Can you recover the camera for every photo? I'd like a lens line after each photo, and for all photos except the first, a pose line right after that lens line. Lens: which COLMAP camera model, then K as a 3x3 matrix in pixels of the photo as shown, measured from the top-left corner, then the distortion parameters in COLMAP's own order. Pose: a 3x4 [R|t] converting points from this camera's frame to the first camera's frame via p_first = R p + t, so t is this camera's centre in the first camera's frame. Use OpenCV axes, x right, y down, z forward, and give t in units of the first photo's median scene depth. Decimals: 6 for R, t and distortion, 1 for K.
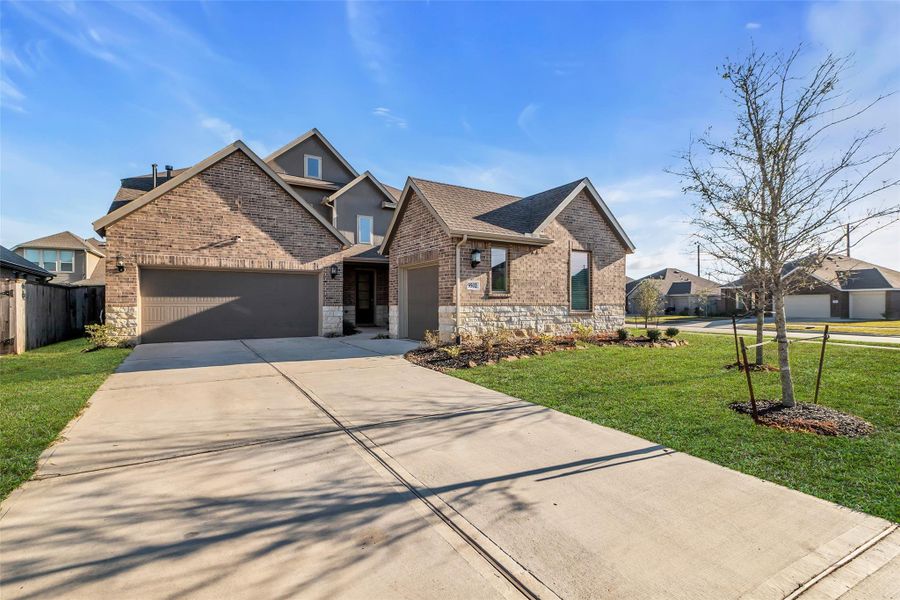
lens RADIAL K [[401.4, 0, 456.1], [0, 401.4, 303.0], [0, 0, 1]] dist [0.001113, 0.000475]
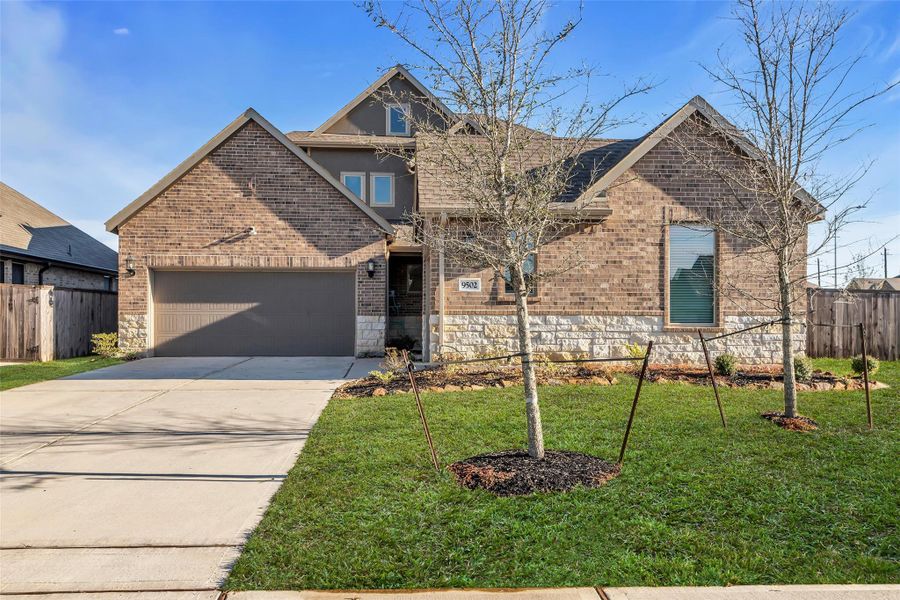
lens RADIAL K [[660.4, 0, 448.1], [0, 660.4, 319.5], [0, 0, 1]] dist [0.006822, 0.000672]
pose [[0.903809, 0.006621, -0.427886, 0.415110], [-0.002867, 0.999952, 0.009417, 0.003794], [0.427927, -0.007284, 0.903784, -0.030687]]
